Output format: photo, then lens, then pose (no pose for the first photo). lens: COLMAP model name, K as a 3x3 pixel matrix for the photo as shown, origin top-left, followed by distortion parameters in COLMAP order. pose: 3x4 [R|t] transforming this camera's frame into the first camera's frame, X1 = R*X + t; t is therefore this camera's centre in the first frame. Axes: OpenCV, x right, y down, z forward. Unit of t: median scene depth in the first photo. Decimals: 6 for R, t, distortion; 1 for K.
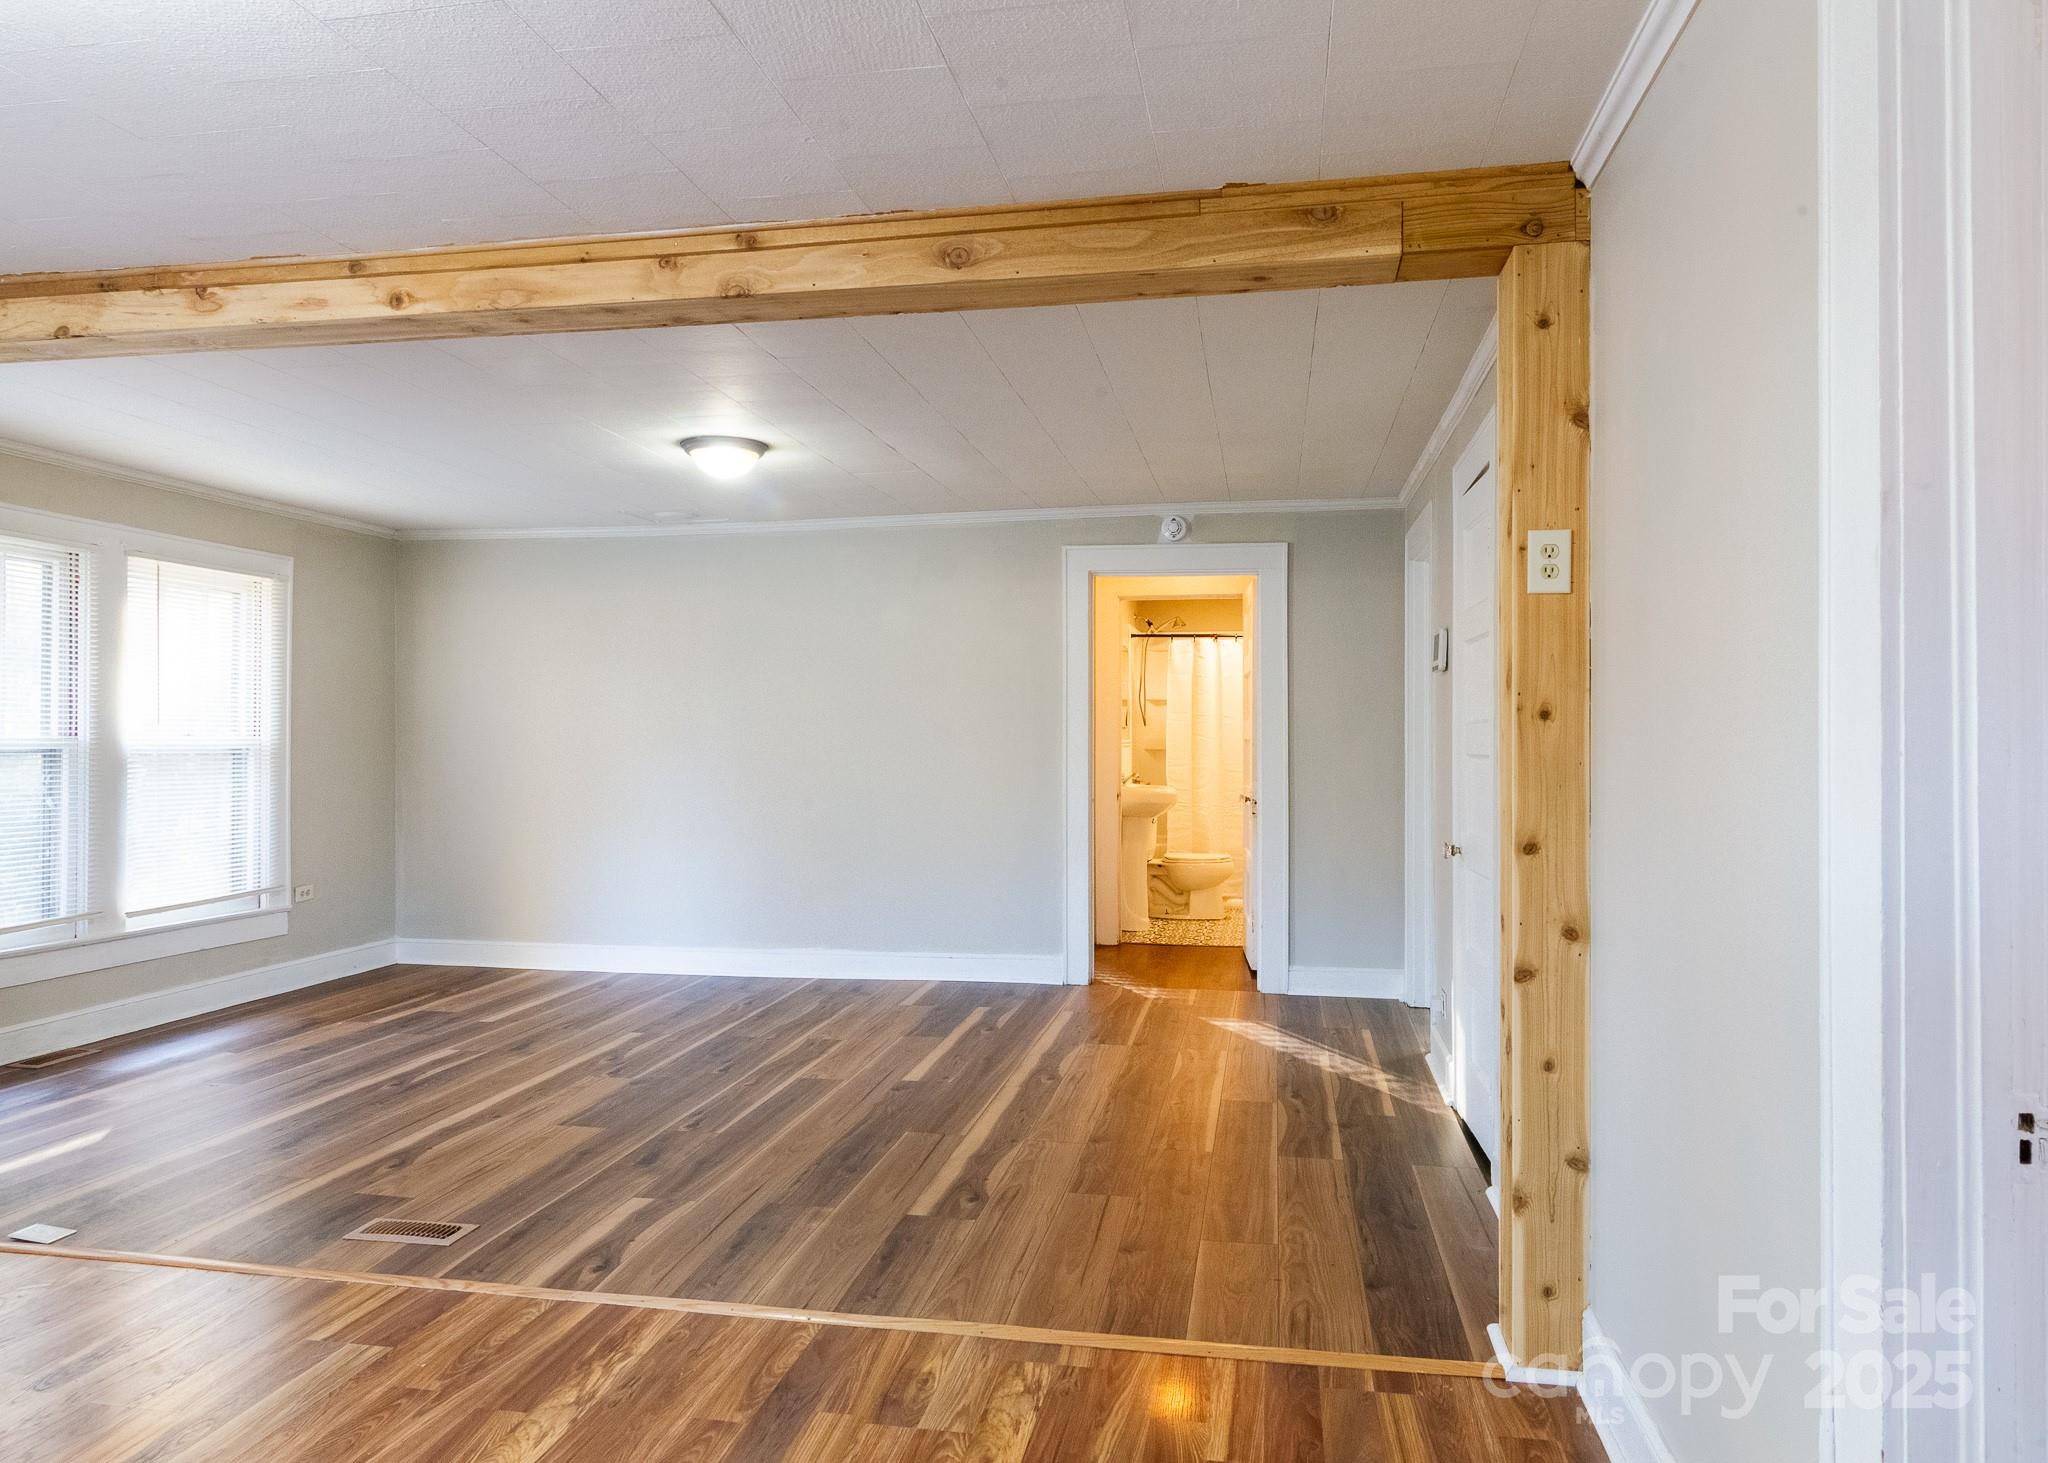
lens RADIAL K [[1353.2, 0, 1018.1], [0, 1353.2, 733.3], [0, 0, 1]] dist [0.004730, -0.003158]
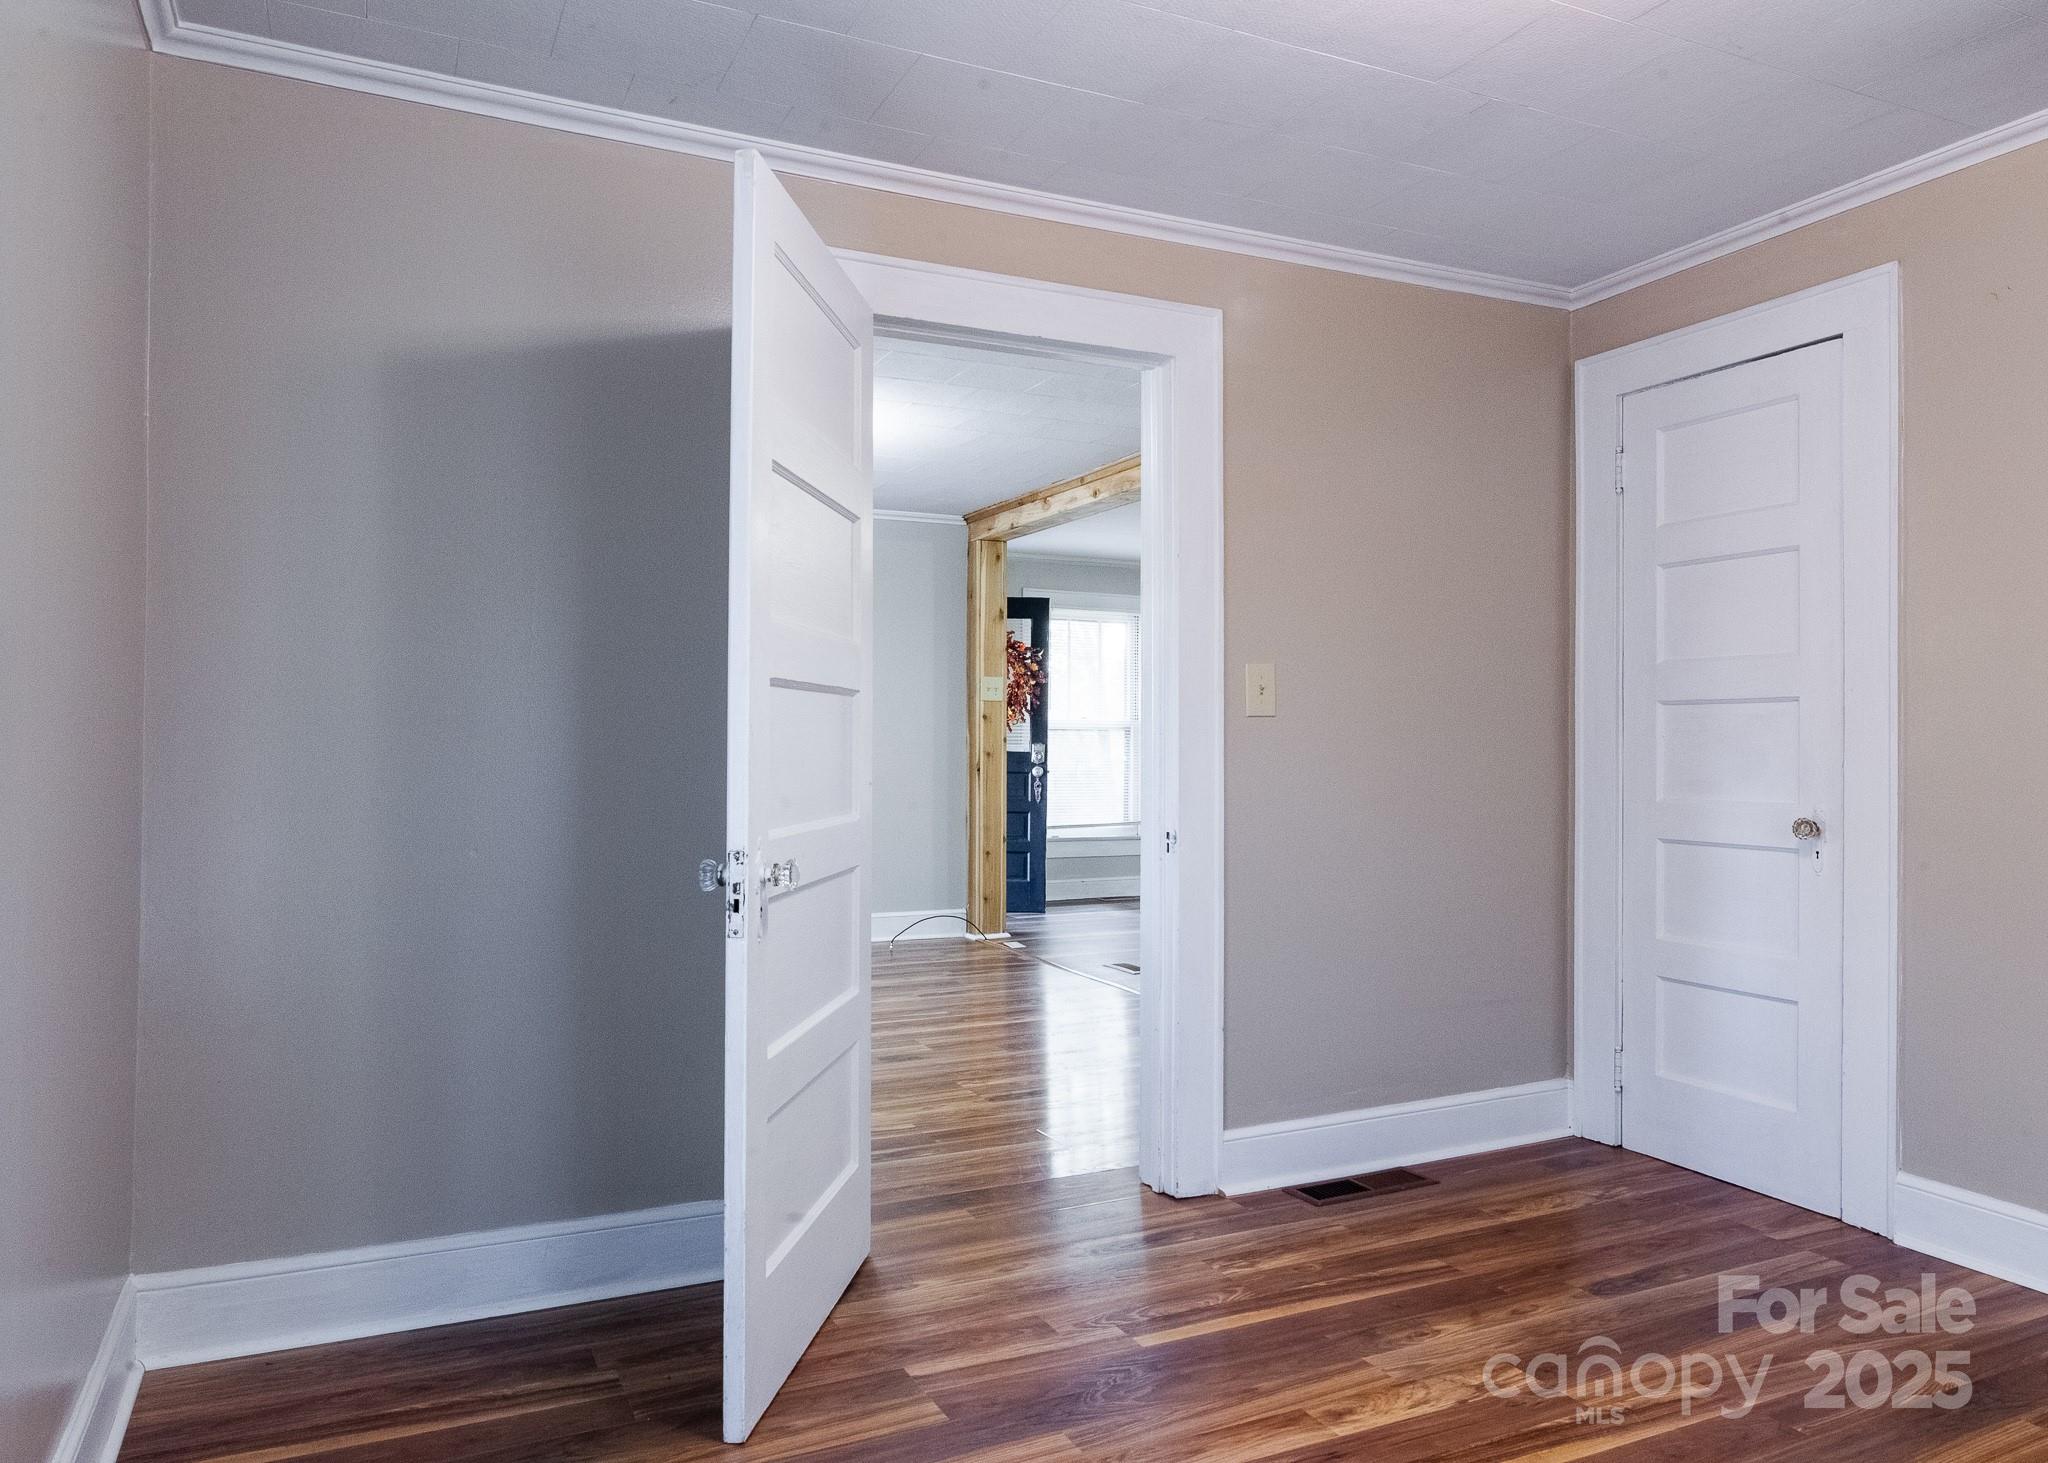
lens RADIAL K [[1353.2, 0, 1024.3], [0, 1353.2, 734.7], [0, 0, 1]] dist [0.004730, -0.003158]
pose [[0.597734, -0.003781, -0.801685, 1.015758], [0.002328, 0.999993, -0.002980, 0.043159], [0.801691, -0.000085, 0.597739, -0.272764]]
